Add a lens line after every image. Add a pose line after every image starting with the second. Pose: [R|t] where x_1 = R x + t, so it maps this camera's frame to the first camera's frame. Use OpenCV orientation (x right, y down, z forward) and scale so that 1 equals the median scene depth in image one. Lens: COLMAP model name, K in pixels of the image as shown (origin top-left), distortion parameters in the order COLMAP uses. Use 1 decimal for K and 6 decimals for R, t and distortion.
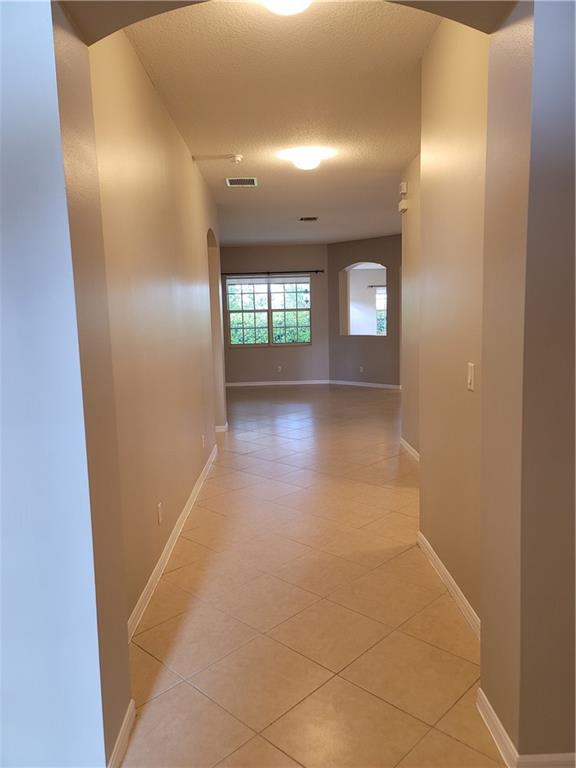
lens RADIAL K [[560.2, 0, 287.8], [0, 560.2, 382.4], [0, 0, 1]] dist [0.020284, -0.008832]
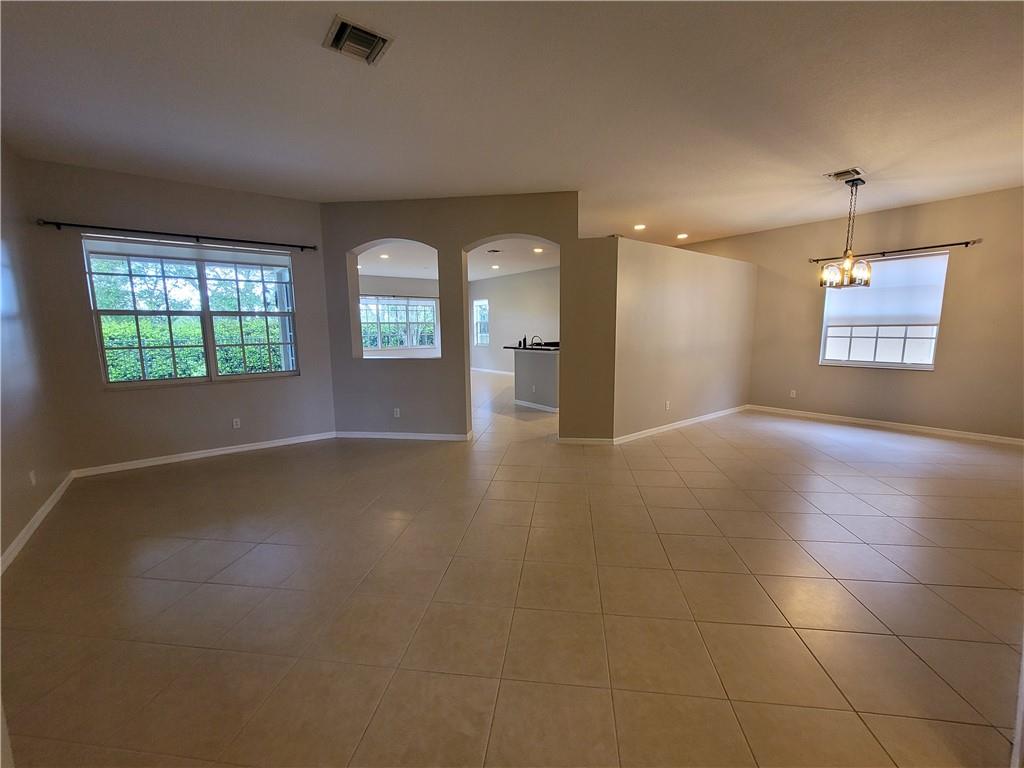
lens RADIAL K [[419.9, 0, 515.3], [0, 419.9, 383.7], [0, 0, 1]] dist [-0.007613, 0.002639]
pose [[0.806699, -0.060015, 0.587907, -0.137088], [0.057826, 0.998072, 0.022541, -0.233261], [-0.588126, 0.015813, 0.808615, 2.184254]]
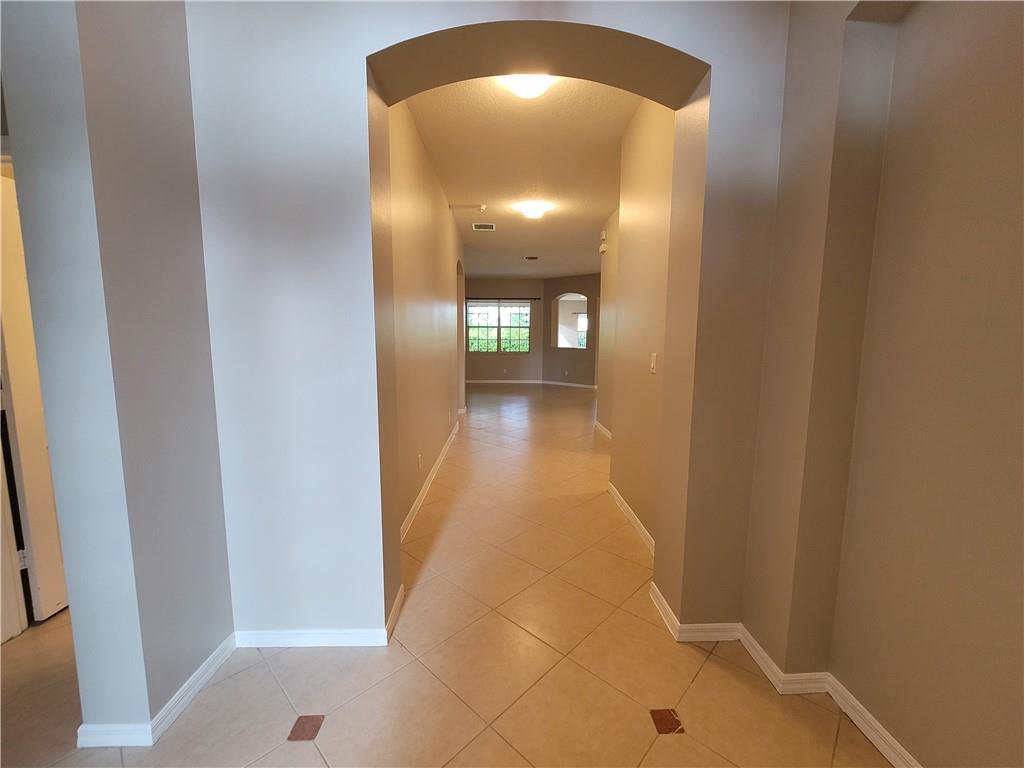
lens RADIAL K [[419.9, 0, 513.5], [0, 419.9, 384.9], [0, 0, 1]] dist [-0.007613, 0.002639]
pose [[0.999423, 0.032885, 0.008468, -0.008782], [-0.032923, 0.999448, 0.004389, 0.019036], [-0.008319, -0.004666, 0.999955, -0.009285]]
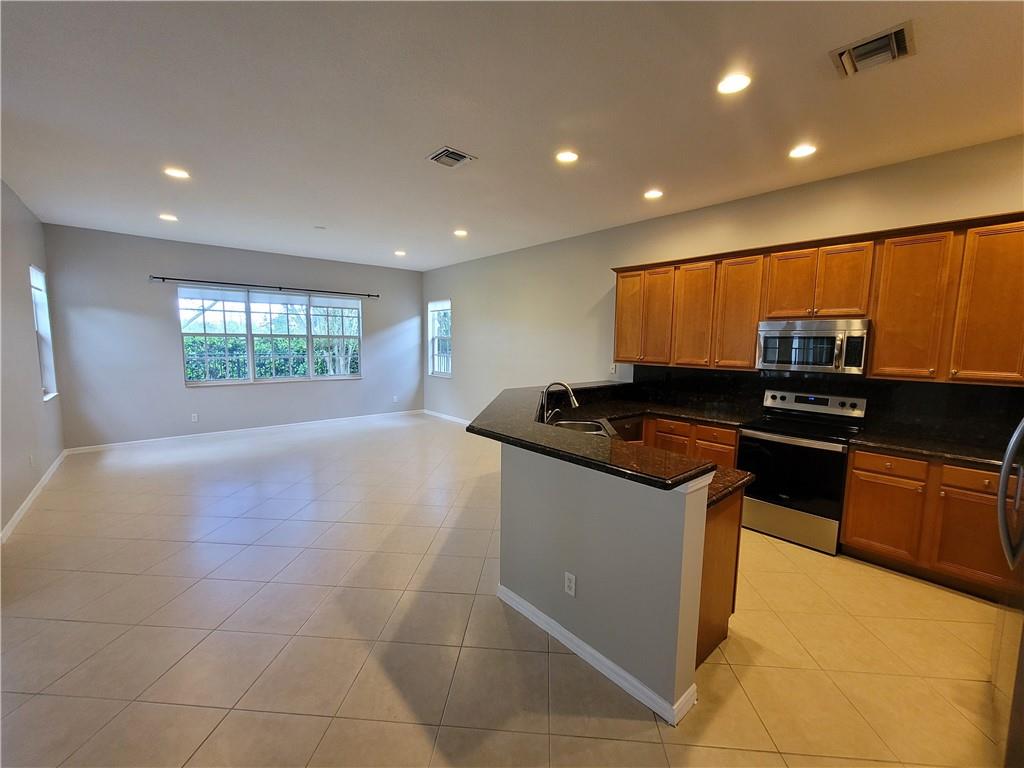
lens RADIAL K [[419.9, 0, 515.0], [0, 419.9, 388.2], [0, 0, 1]] dist [-0.007613, 0.002639]
pose [[0.769926, -0.034815, 0.637183, 0.331249], [0.041070, 0.999144, 0.004966, -0.345554], [-0.636811, 0.022346, 0.770696, 2.842944]]
